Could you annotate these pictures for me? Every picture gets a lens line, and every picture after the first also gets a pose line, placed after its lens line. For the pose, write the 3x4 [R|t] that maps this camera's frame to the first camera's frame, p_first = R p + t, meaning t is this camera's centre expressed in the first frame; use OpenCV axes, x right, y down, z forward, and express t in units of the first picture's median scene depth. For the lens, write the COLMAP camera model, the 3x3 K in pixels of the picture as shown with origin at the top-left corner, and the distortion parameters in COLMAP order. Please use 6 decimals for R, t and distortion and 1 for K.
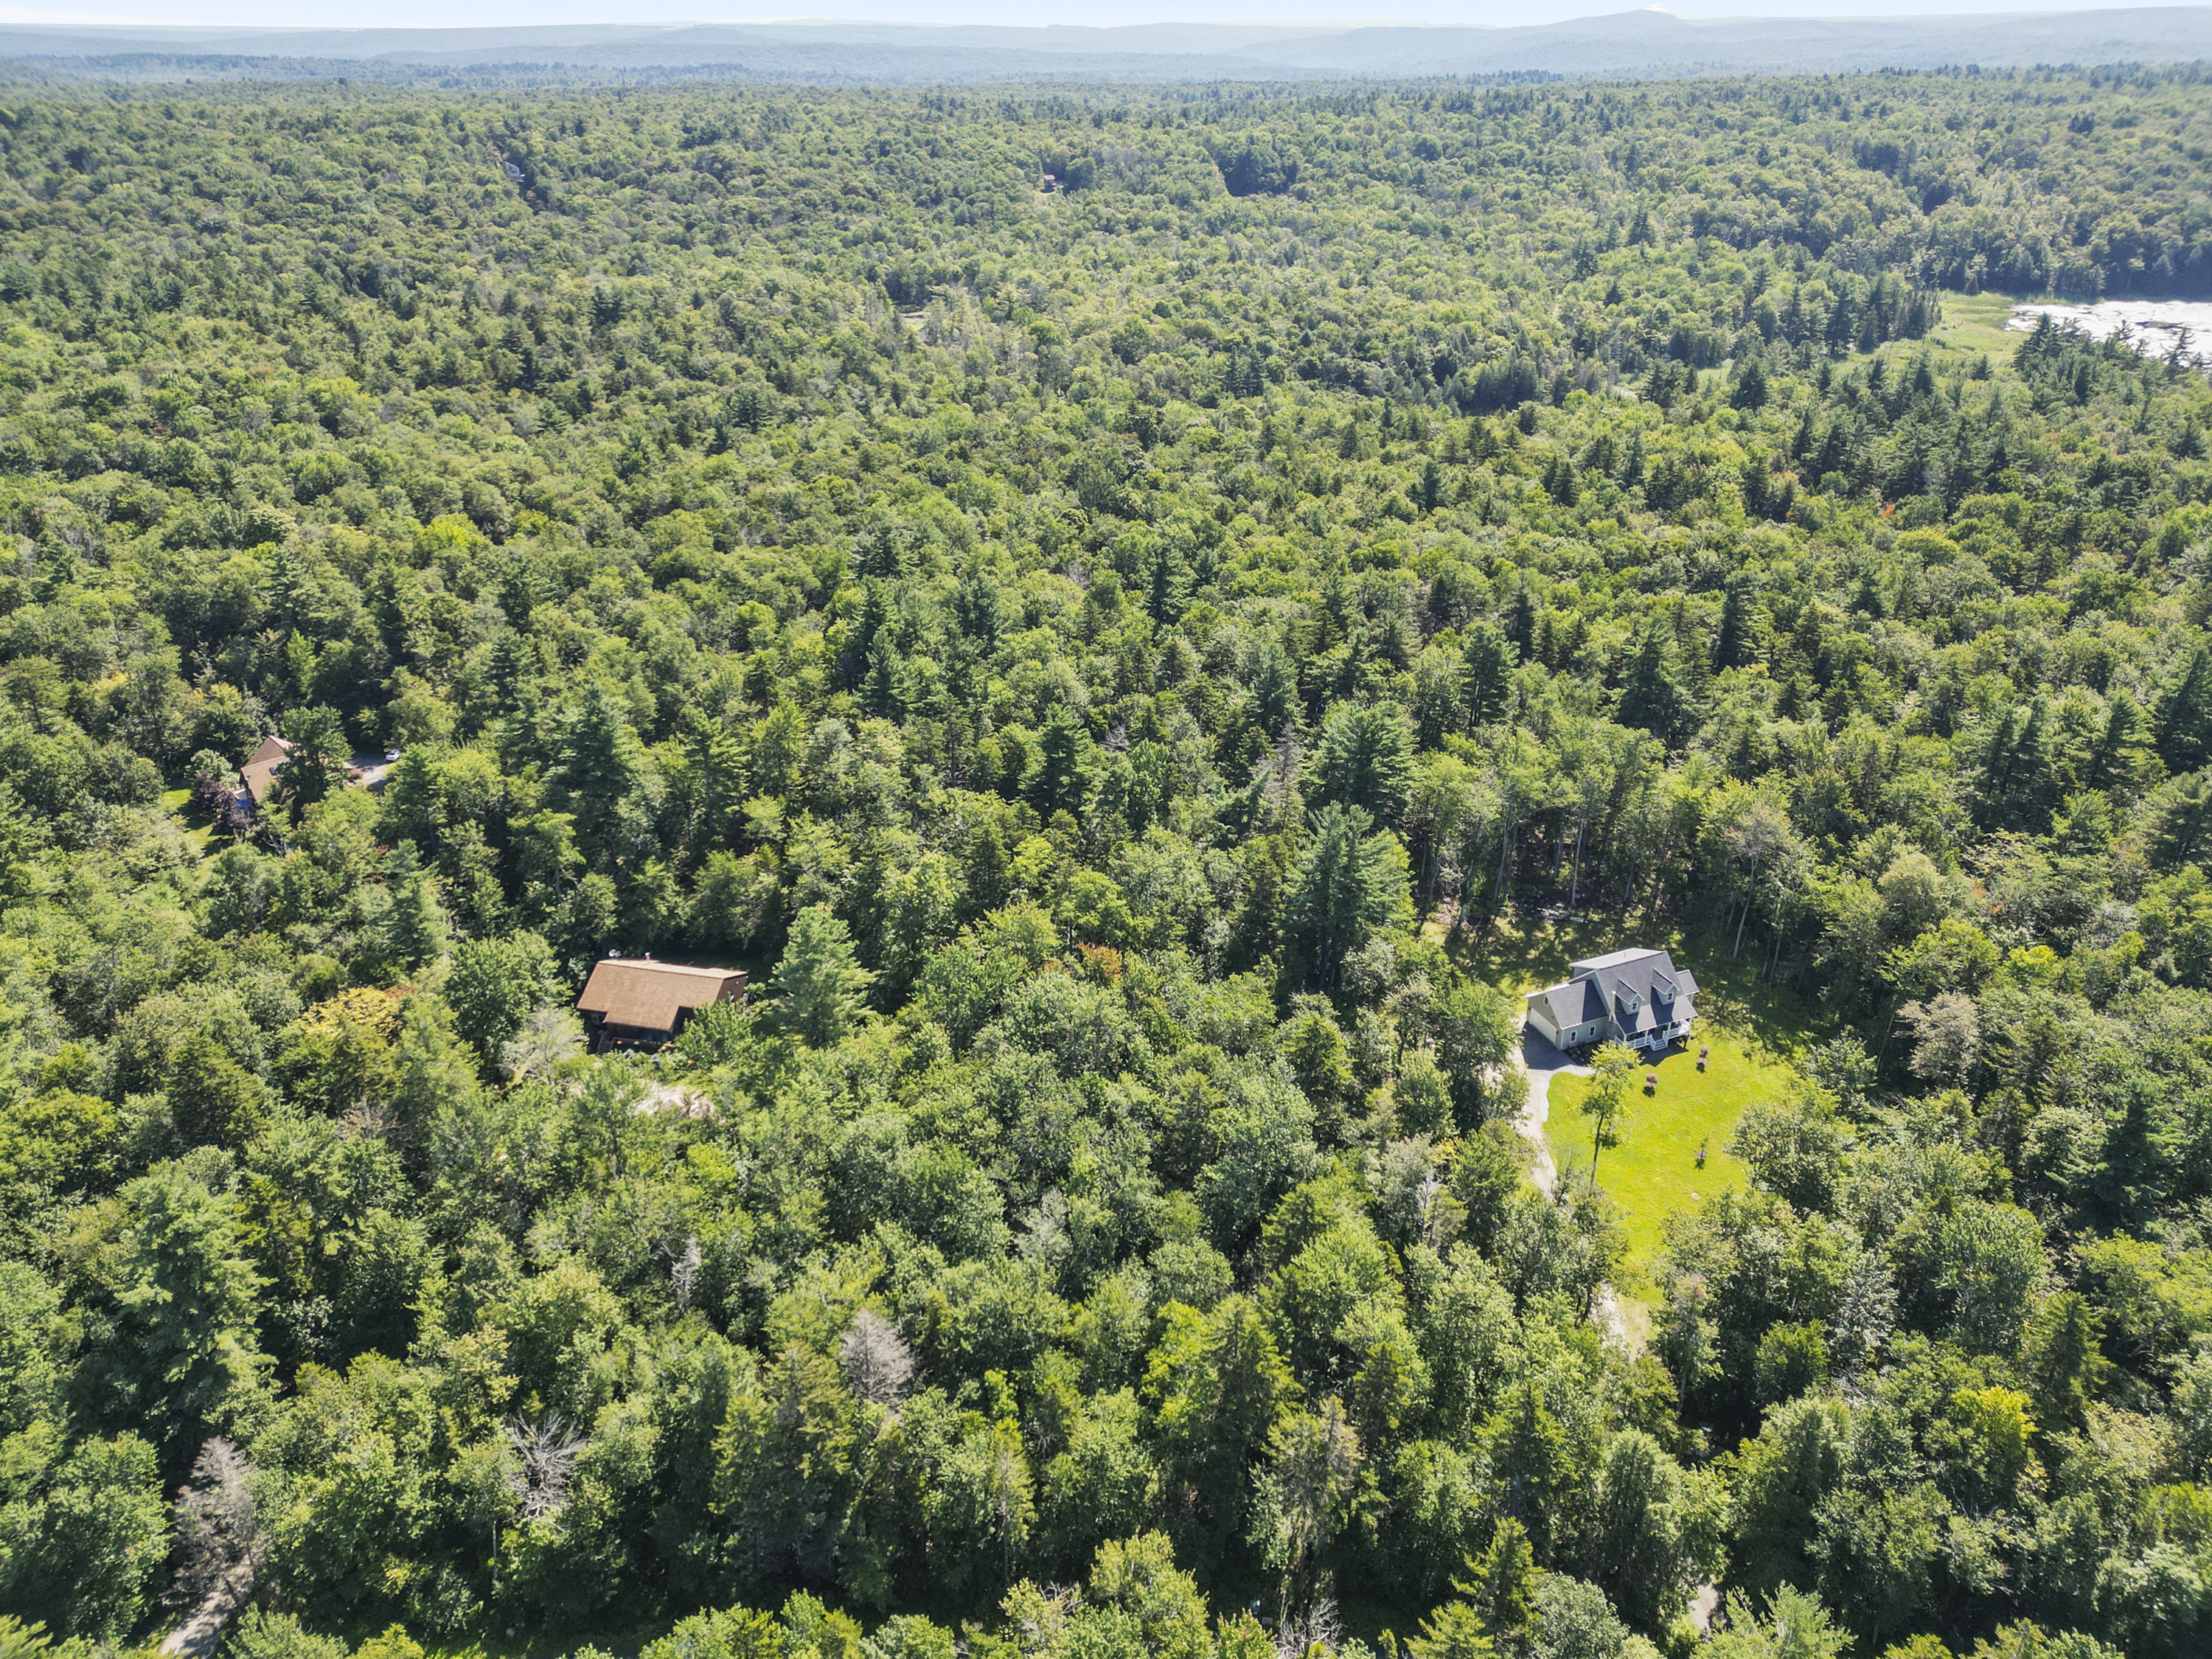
lens RADIAL K [[1535.2, 0, 1107.5], [0, 1535.2, 823.6], [0, 0, 1]] dist [0.029250, -0.021652]
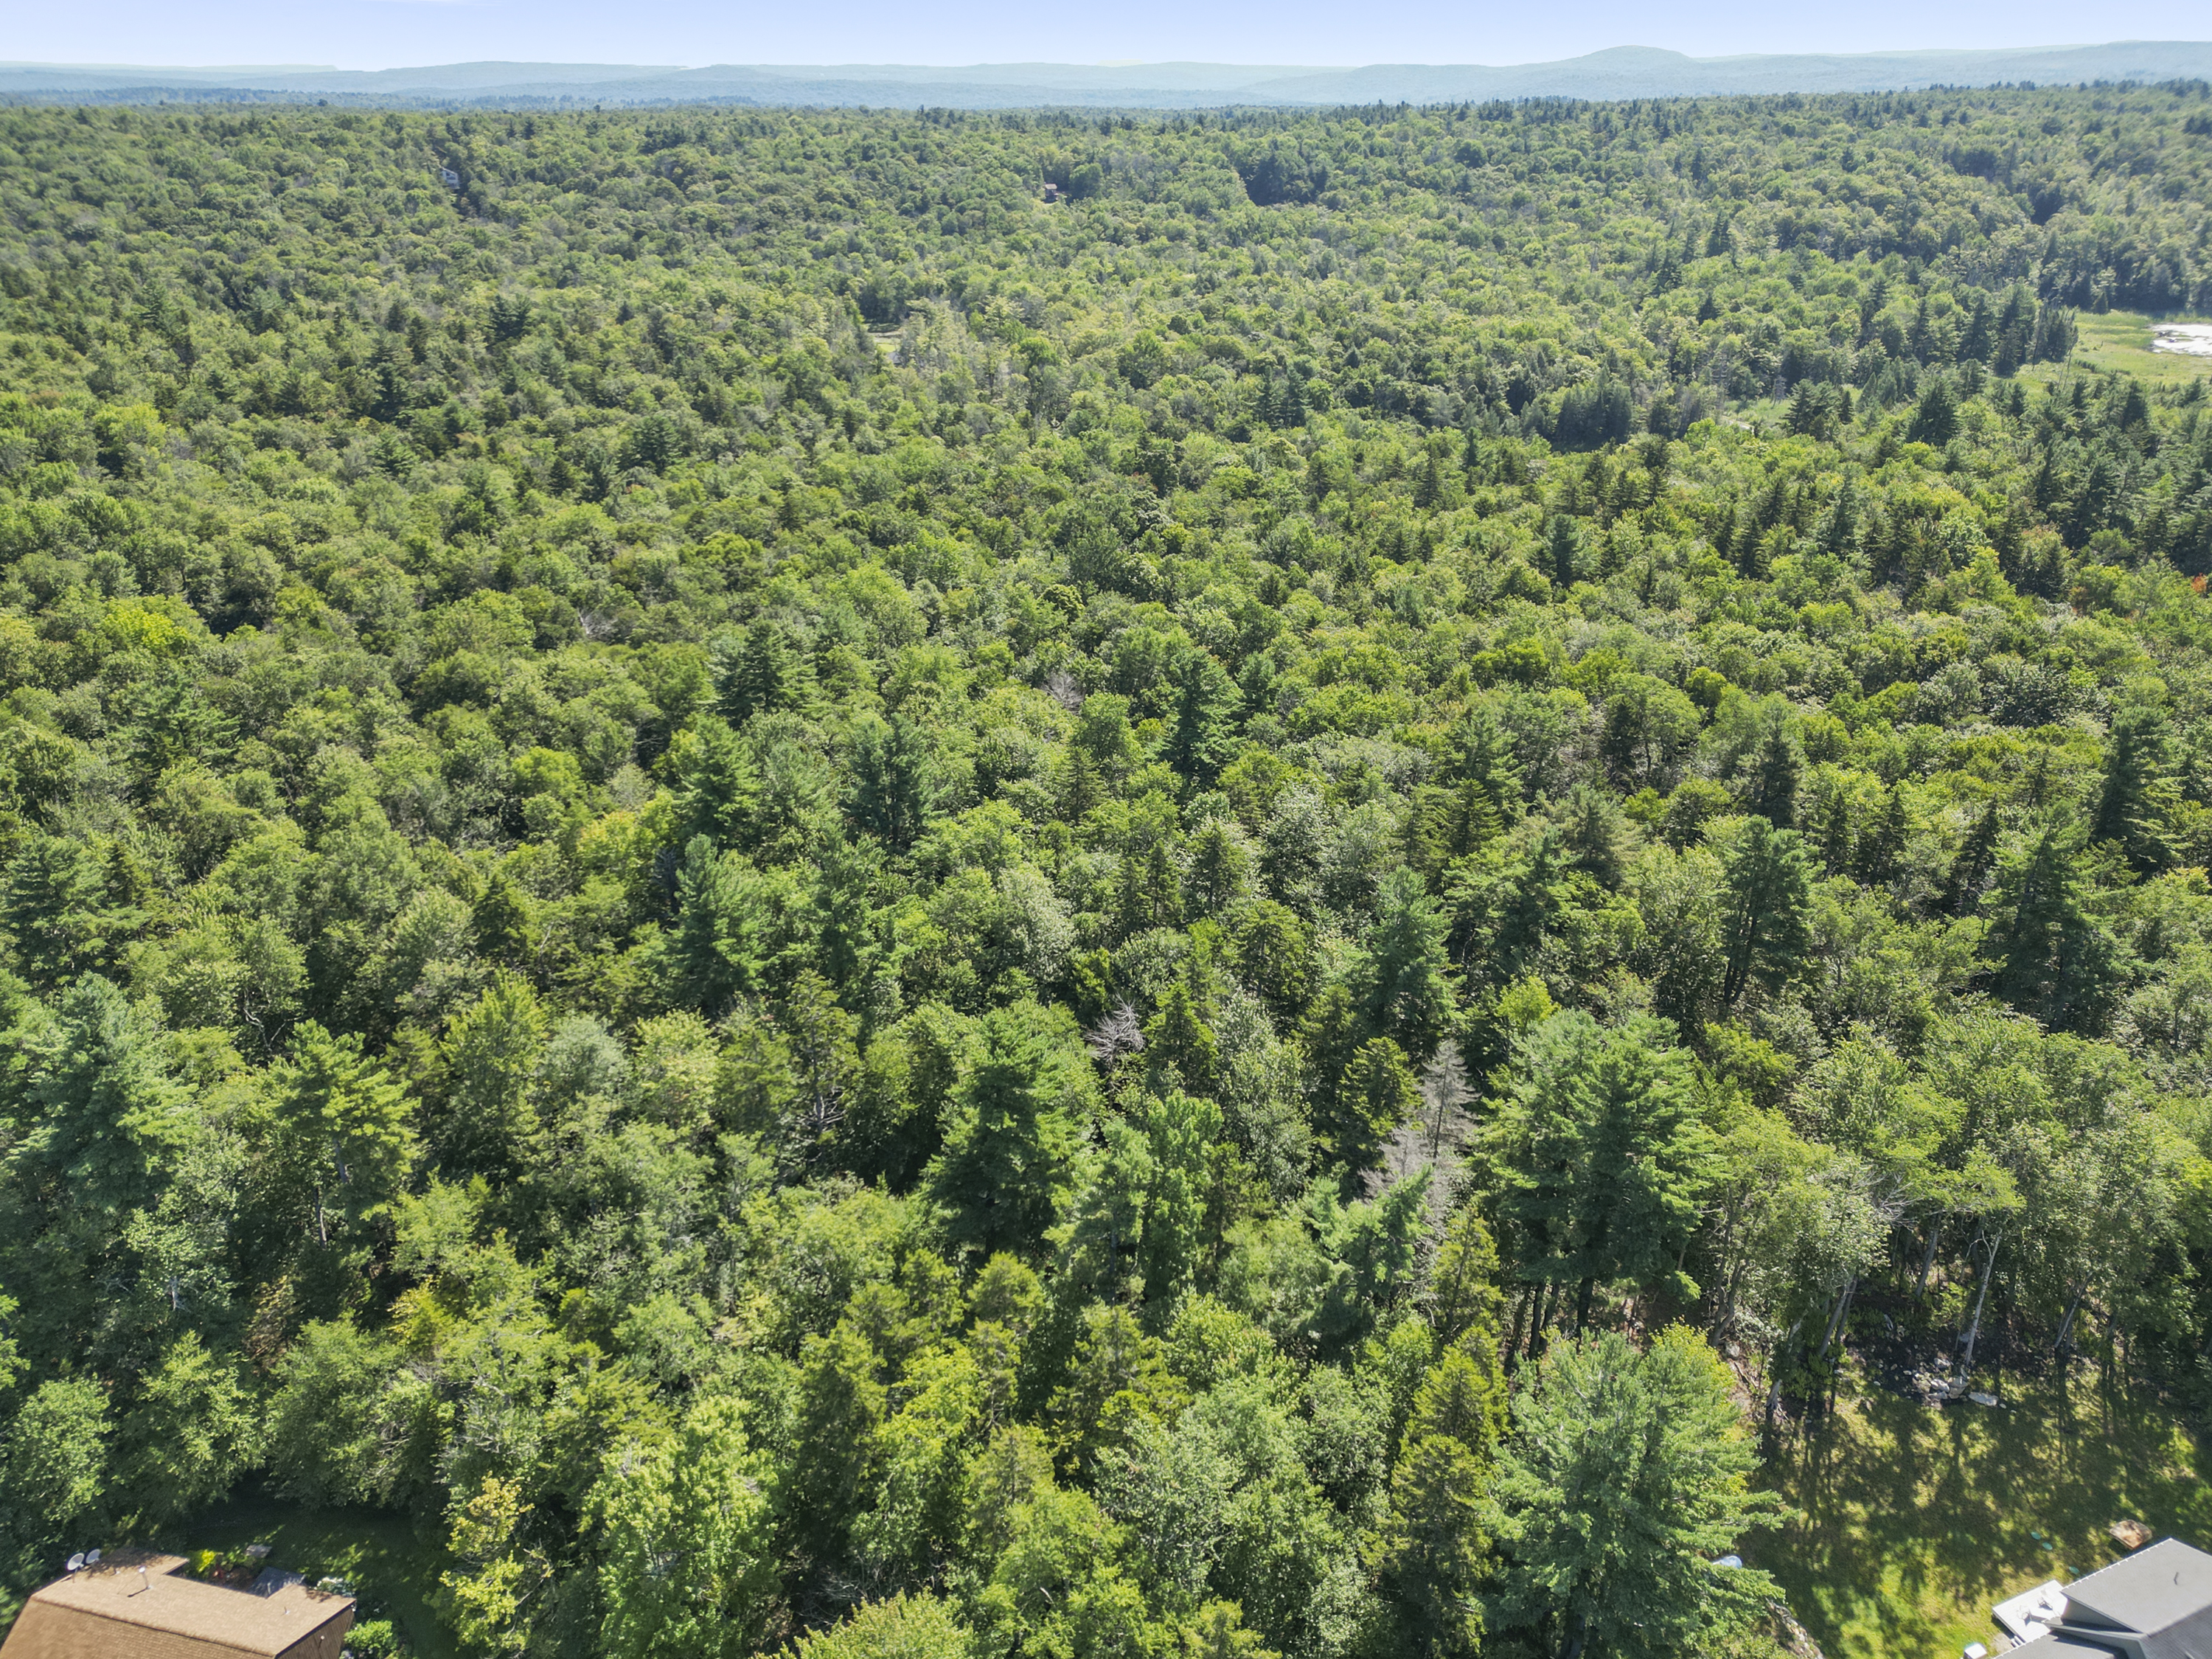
lens RADIAL K [[1535.2, 0, 1106.1], [0, 1535.2, 837.2], [0, 0, 1]] dist [0.029250, -0.021652]
pose [[0.999977, 0.001701, -0.006640, 0.002290], [-0.001779, 0.999929, -0.011800, -0.058728], [0.006620, 0.011811, 0.999908, 0.216324]]
